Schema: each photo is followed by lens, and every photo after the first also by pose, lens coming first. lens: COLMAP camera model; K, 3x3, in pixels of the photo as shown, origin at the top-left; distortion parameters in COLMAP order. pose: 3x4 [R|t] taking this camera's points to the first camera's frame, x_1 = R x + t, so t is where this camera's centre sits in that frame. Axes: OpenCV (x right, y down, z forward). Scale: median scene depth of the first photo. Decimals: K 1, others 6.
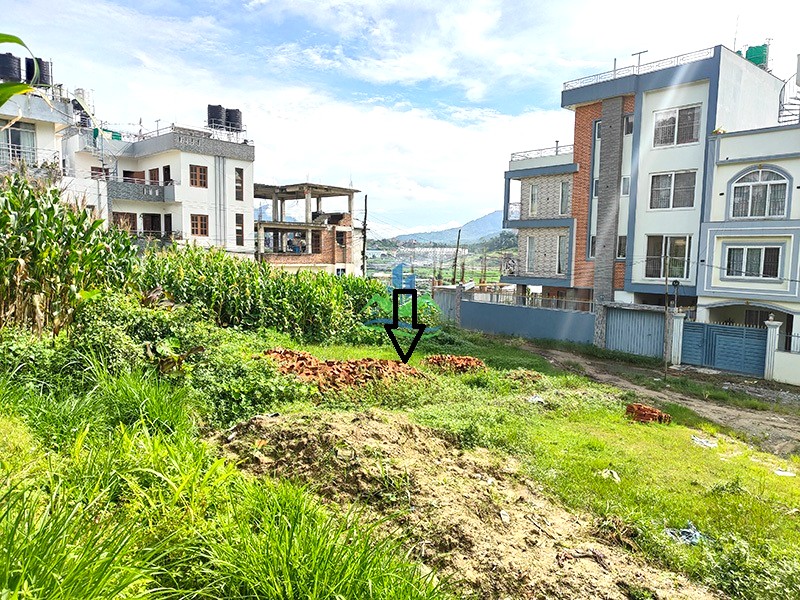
lens RADIAL K [[588.0, 0, 400.0], [0, 588.0, 300.0], [0, 0, 1]] dist [-0.004156, -0.001547]
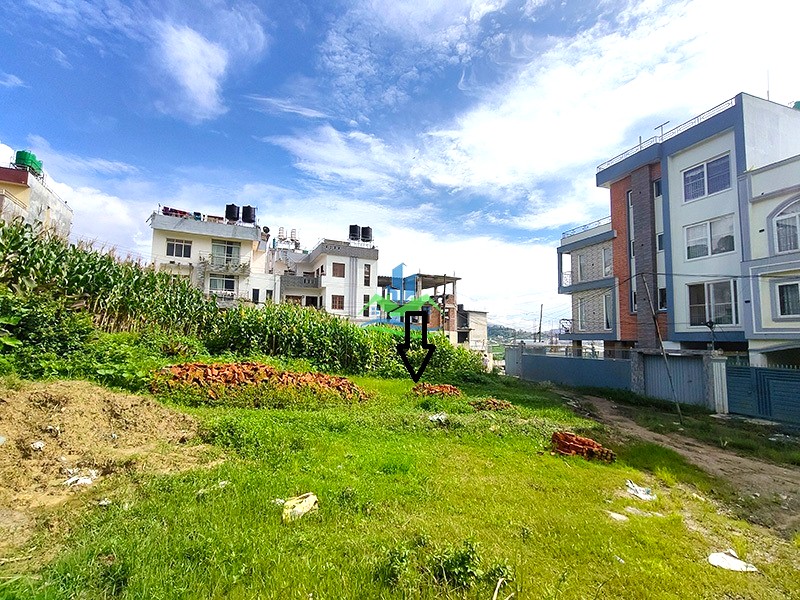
lens RADIAL K [[388.9, 0, 400.0], [0, 388.9, 300.0], [0, 0, 1]] dist [-0.001511, 0.000078]
pose [[0.929746, -0.042661, -0.365723, 0.201173], [-0.027363, 0.982513, -0.184172, 0.052777], [0.367185, 0.181241, 0.912320, 0.205793]]
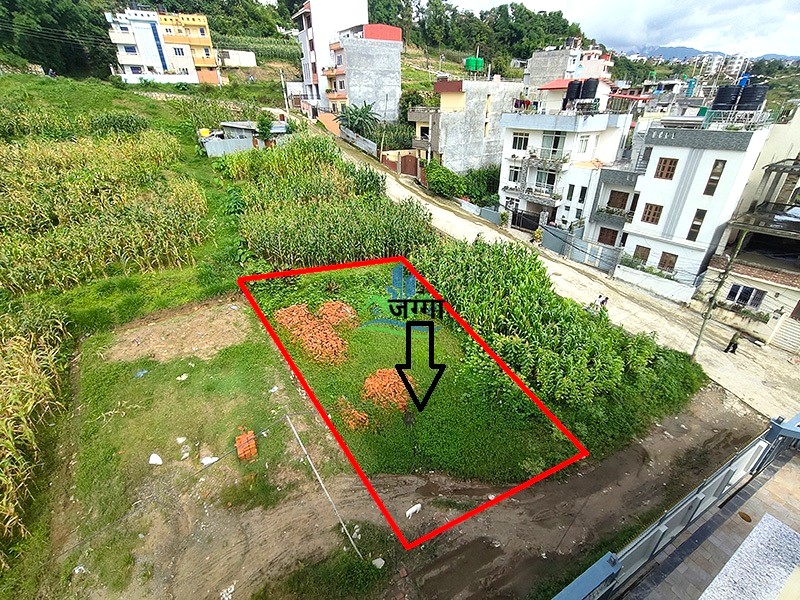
lens RADIAL K [[366.9, 0, 398.8], [0, 366.9, 303.4], [0, 0, 1]] dist [-0.000785, 0.000406]
pose [[-0.198626, 0.457356, -0.866818, 0.553625], [-0.055117, 0.877828, 0.475795, -0.354205], [0.978524, 0.142282, -0.149151, 0.814140]]
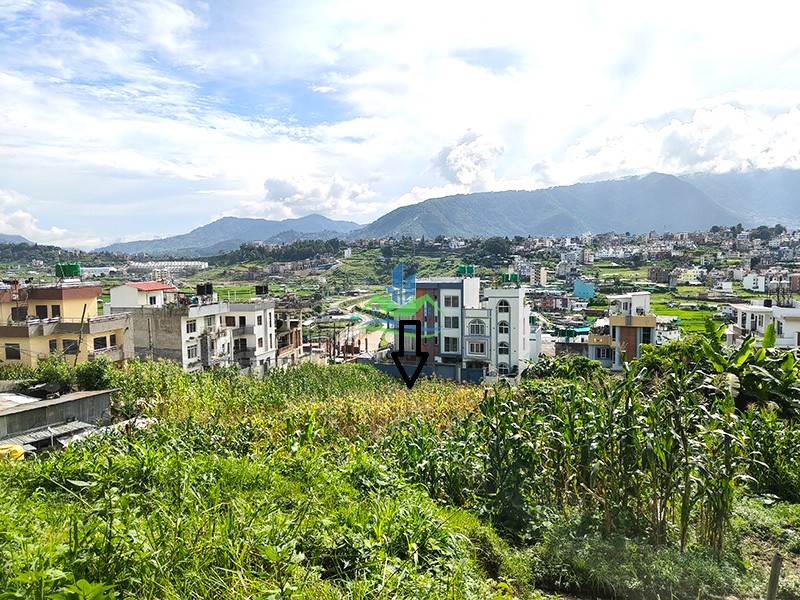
lens RADIAL K [[588.0, 0, 400.0], [0, 588.0, 300.0], [0, 0, 1]] dist [-0.004156, -0.001547]
pose [[0.900507, -0.068505, 0.429411, -1.004240], [0.072286, 0.997356, 0.007521, -0.328958], [-0.428790, 0.024268, 0.903078, -1.521302]]
